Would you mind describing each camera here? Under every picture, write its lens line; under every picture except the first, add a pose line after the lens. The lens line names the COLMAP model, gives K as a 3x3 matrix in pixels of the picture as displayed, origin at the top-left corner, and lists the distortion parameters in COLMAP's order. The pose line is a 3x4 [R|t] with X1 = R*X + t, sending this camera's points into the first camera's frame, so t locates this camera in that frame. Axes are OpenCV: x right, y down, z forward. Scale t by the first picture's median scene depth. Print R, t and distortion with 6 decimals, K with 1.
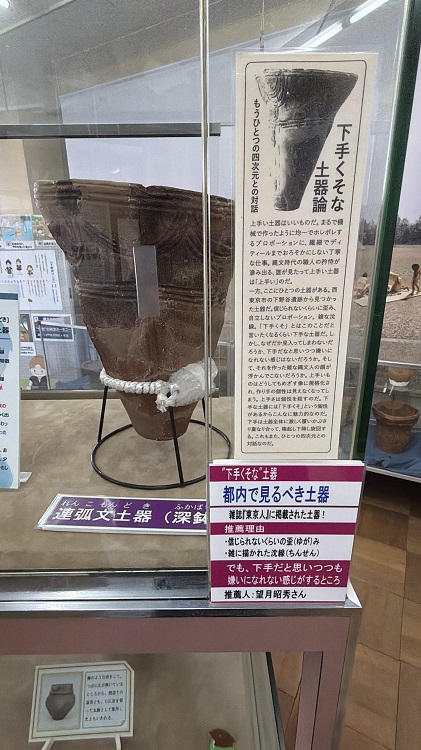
lens RADIAL K [[365.1, 0, 211.2], [0, 365.1, 375.4], [0, 0, 1]] dist [0.000864, -0.000761]
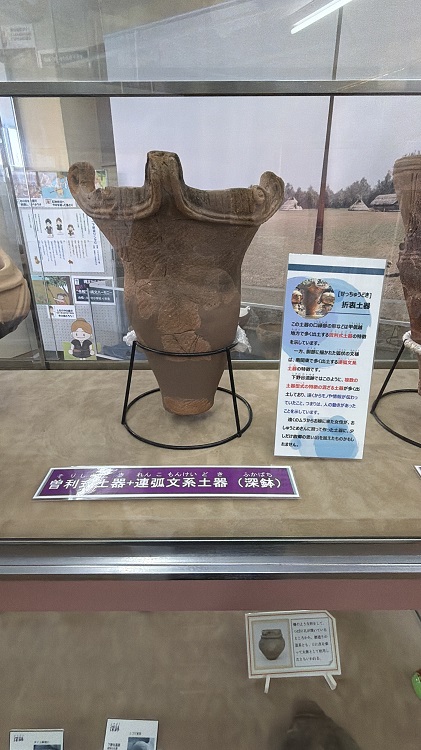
lens RADIAL K [[365.1, 0, 208.1], [0, 365.1, 373.3], [0, 0, 1]] dist [0.000864, -0.000761]
pose [[0.999972, 0.006757, 0.003316, -0.147294], [-0.007042, 0.995418, 0.095363, -0.004650], [-0.002657, -0.095383, 0.995437, -0.003023]]
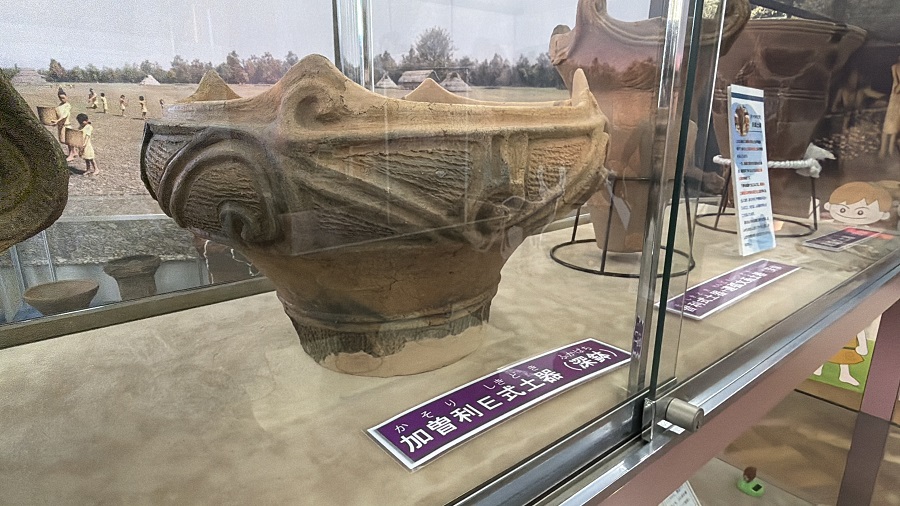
lens RADIAL K [[543.6, 0, 442.3], [0, 543.6, 240.2], [0, 0, 1]] dist [0.000418, 0.004080]
pose [[0.771283, -0.140647, 0.620759, -0.380910], [0.186713, 0.982369, -0.009410, 0.011504], [-0.608491, 0.123161, 0.783945, 0.028805]]
